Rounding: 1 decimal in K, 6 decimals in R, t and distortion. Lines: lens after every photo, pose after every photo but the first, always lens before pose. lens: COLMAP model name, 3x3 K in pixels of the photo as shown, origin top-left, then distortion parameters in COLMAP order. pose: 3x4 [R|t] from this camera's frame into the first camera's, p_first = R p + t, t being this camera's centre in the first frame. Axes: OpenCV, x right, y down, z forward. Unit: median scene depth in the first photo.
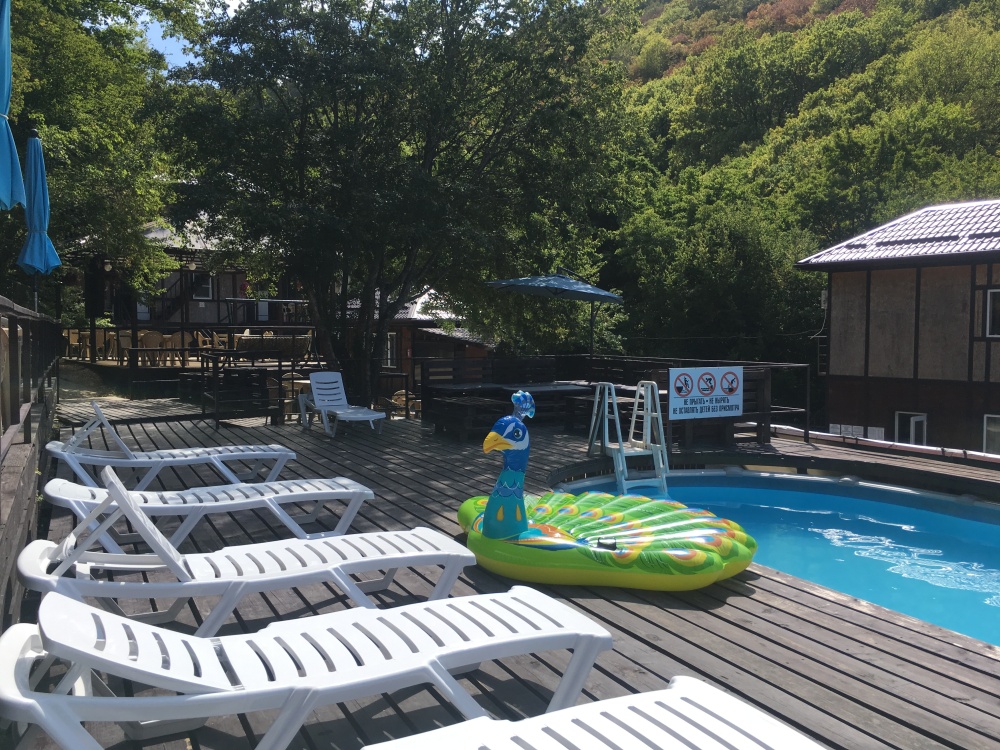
lens RADIAL K [[854.9, 0, 500.0], [0, 854.9, 375.0], [0, 0, 1]] dist [0.015791, 0.006267]
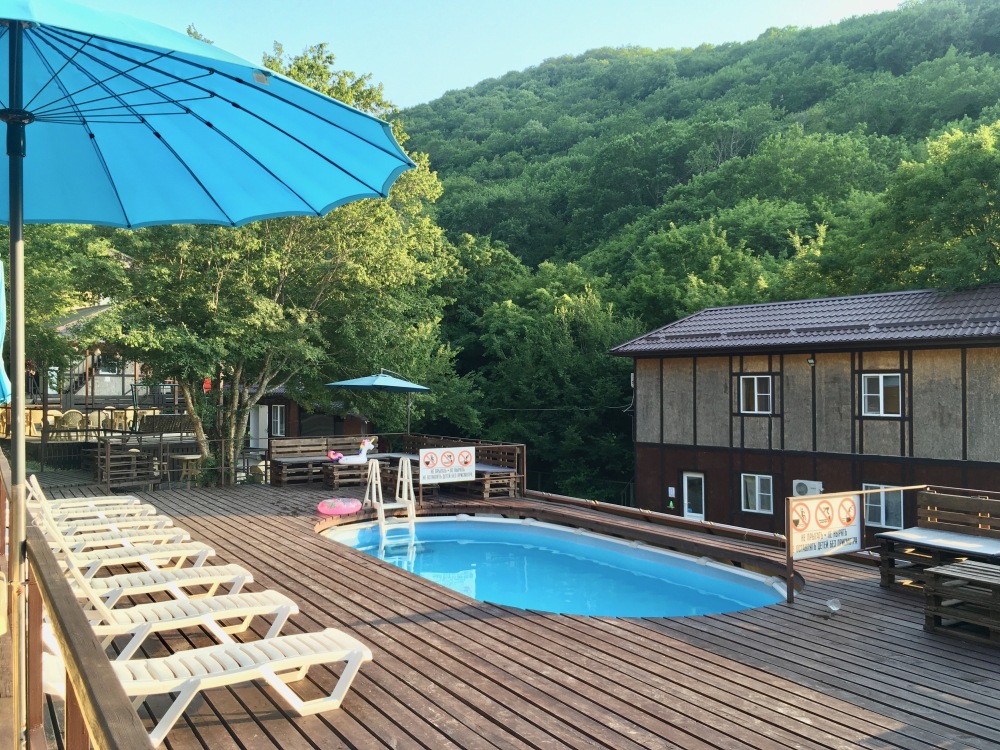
lens RADIAL K [[854.9, 0, 500.0], [0, 854.9, 375.0], [0, 0, 1]] dist [0.015791, 0.006267]
pose [[0.996004, -0.000846, 0.089301, 0.088762], [0.006939, 0.997665, -0.067938, -0.015215], [-0.089035, 0.068286, 0.993685, -0.224714]]
